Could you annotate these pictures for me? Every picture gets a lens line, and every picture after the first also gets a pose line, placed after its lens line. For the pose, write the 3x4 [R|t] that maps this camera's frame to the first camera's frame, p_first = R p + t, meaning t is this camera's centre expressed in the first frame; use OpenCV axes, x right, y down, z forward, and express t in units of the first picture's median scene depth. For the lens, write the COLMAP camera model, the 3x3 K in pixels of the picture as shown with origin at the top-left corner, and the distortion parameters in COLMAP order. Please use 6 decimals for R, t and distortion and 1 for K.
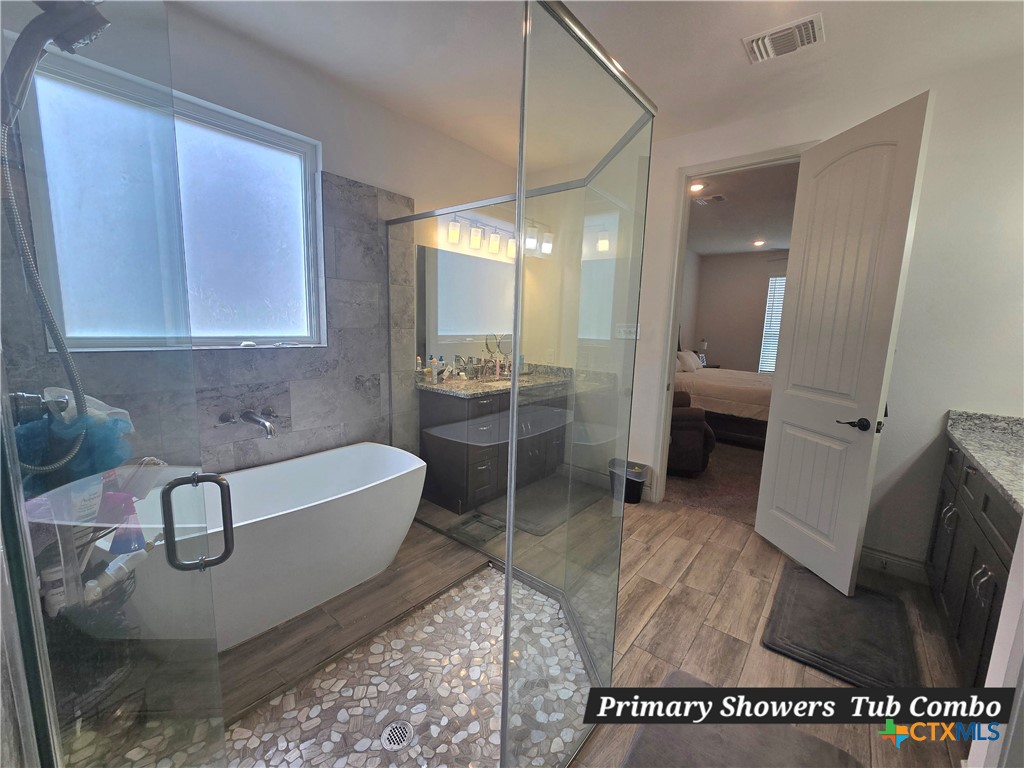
lens RADIAL K [[417.8, 0, 508.7], [0, 417.8, 385.9], [0, 0, 1]] dist [-0.006709, 0.000383]
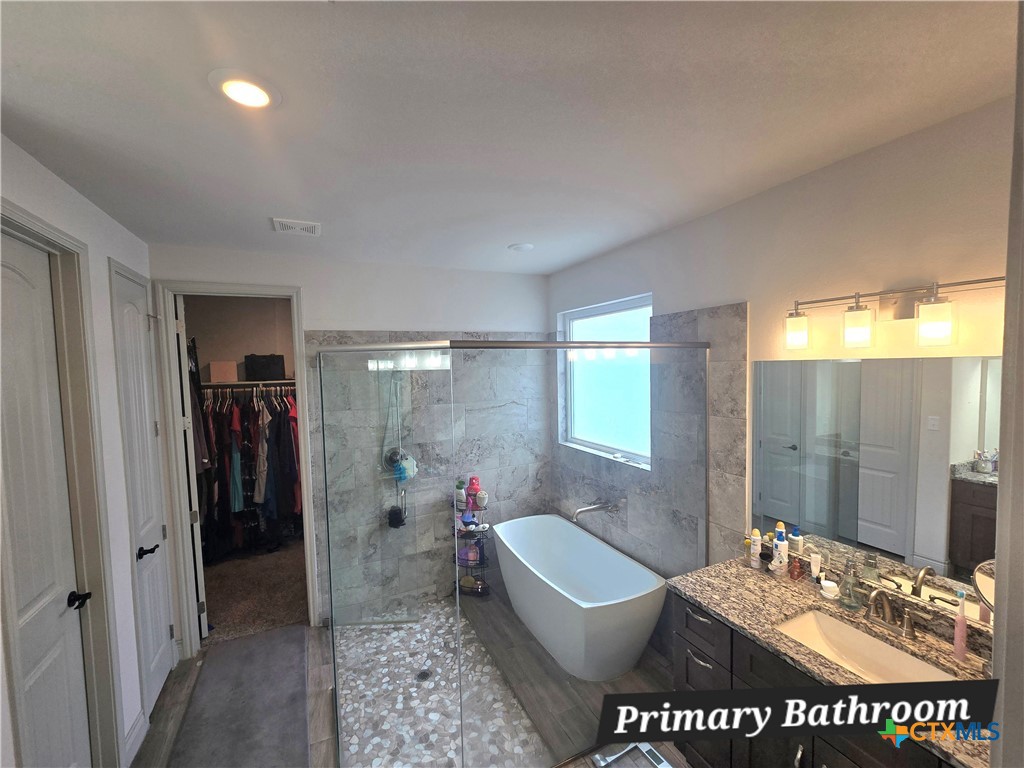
lens RADIAL K [[417.8, 0, 508.8], [0, 417.8, 383.5], [0, 0, 1]] dist [-0.006709, 0.000383]
pose [[-0.415197, 0.019766, -0.909517, 0.800806], [-0.124144, 0.989180, 0.078170, -0.411697], [0.901221, 0.145367, -0.408251, 1.241365]]
